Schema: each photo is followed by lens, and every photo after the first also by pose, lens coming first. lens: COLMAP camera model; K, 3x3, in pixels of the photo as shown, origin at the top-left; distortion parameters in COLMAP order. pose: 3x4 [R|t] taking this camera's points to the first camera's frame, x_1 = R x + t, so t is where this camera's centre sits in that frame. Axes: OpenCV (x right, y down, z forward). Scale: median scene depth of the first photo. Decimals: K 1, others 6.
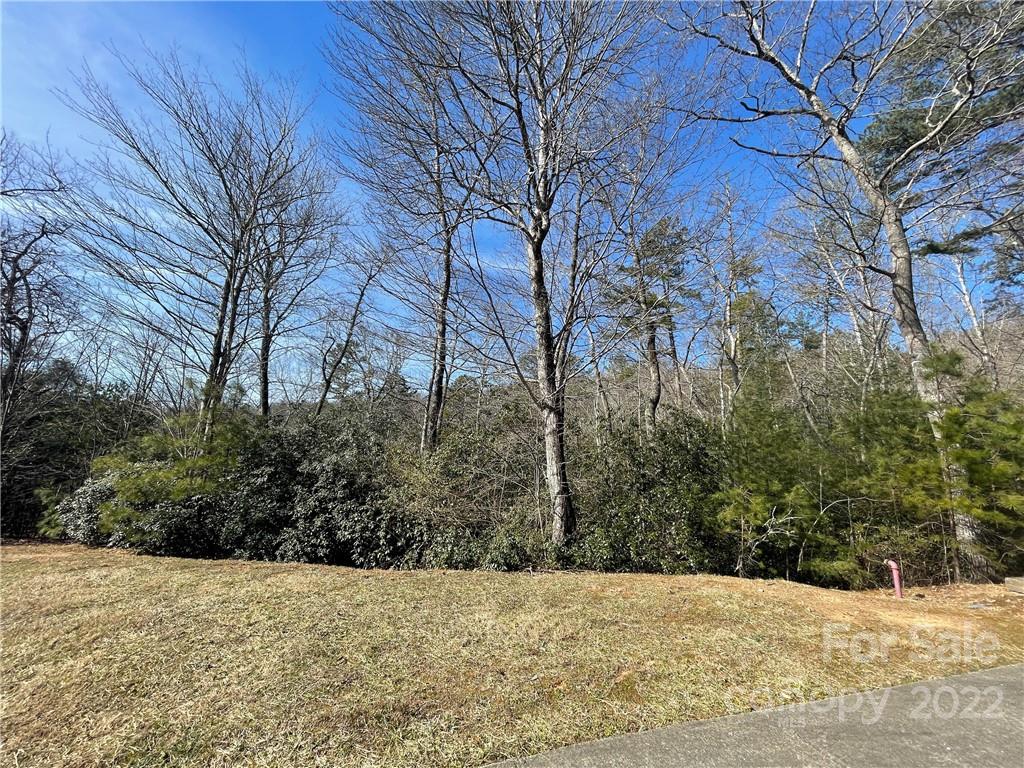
lens RADIAL K [[412.6, 0, 512.0], [0, 412.6, 384.0], [0, 0, 1]] dist [-0.000998, -0.000440]
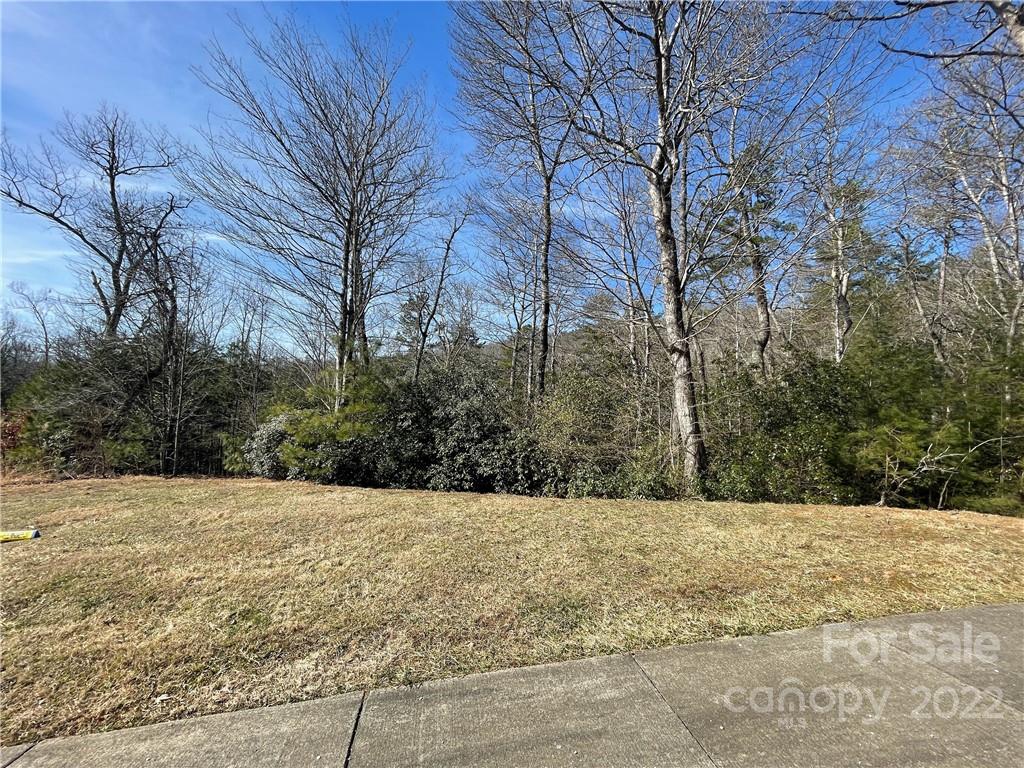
lens RADIAL K [[412.0, 0, 512.0], [0, 412.0, 384.2], [0, 0, 1]] dist [-0.001443, -0.000446]
pose [[0.992547, -0.019082, -0.120360, -0.192194], [0.033619, 0.992213, 0.119928, 0.001333], [0.117134, -0.123081, 0.985460, -0.063849]]
